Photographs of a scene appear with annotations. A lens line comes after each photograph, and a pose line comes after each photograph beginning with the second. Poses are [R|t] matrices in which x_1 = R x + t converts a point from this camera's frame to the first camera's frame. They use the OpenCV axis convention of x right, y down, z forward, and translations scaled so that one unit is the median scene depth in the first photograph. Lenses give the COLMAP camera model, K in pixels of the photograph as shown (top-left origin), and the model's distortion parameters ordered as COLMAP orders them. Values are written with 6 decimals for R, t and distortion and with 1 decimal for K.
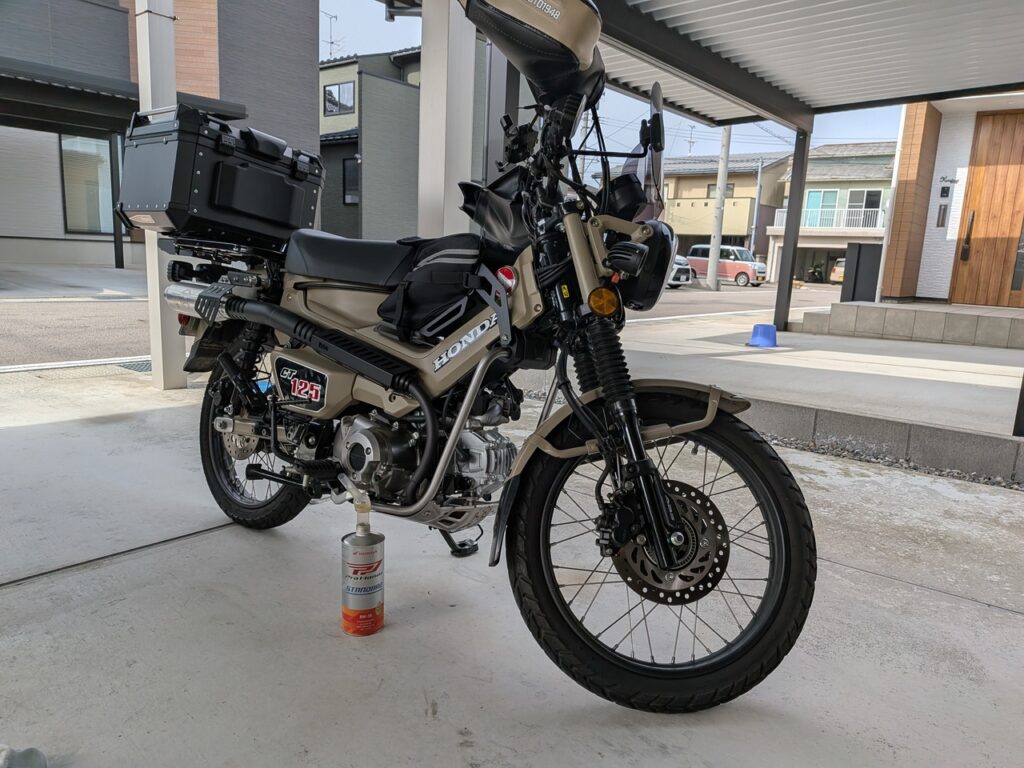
lens RADIAL K [[720.8, 0, 518.8], [0, 720.8, 385.8], [0, 0, 1]] dist [-0.004954, -0.010987]
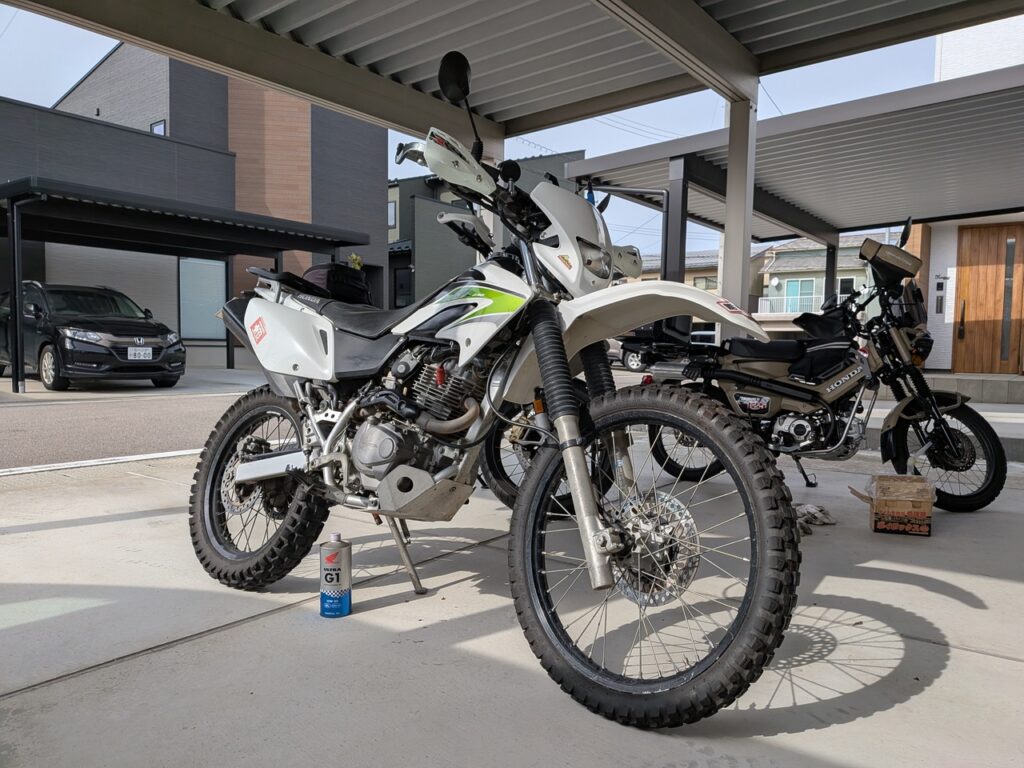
lens RADIAL K [[720.8, 0, 505.8], [0, 720.8, 387.6], [0, 0, 1]] dist [-0.004954, -0.010987]
pose [[0.999168, -0.033238, 0.023635, -0.218300], [0.035889, 0.991835, -0.122375, 0.037848], [-0.019374, 0.123121, 0.992202, -0.235553]]
